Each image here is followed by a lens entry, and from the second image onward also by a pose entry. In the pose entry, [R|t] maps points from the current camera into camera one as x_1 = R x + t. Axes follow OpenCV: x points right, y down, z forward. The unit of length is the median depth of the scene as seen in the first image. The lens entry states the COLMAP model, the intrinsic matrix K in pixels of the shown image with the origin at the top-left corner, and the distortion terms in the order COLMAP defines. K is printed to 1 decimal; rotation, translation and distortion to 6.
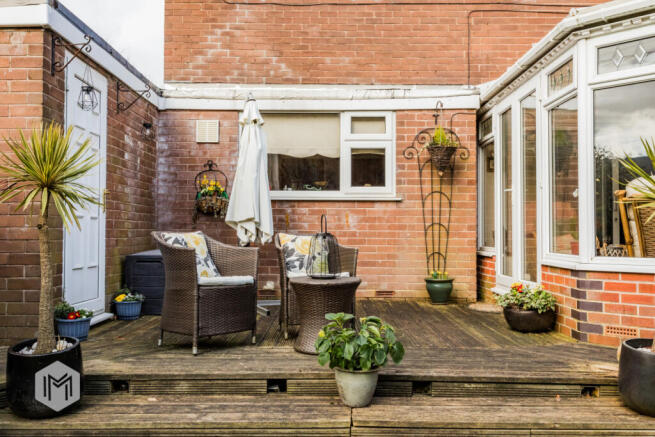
lens RADIAL K [[624.1, 0, 327.2], [0, 624.1, 219.4], [0, 0, 1]] dist [0.005562, 0.000000]
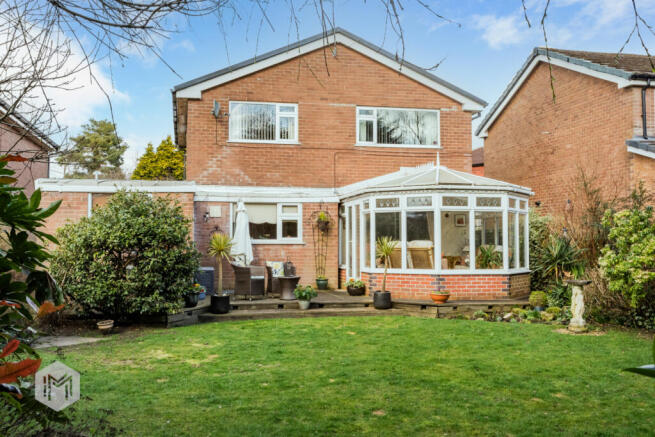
lens RADIAL K [[698.4, 0, 327.6], [0, 698.4, 219.0], [0, 0, 1]] dist [0.008230, 0.000000]
pose [[0.977193, 0.005940, 0.212268, -0.326749], [-0.002666, 0.999873, -0.015705, -0.079660], [-0.212334, 0.014781, 0.977085, -1.427335]]
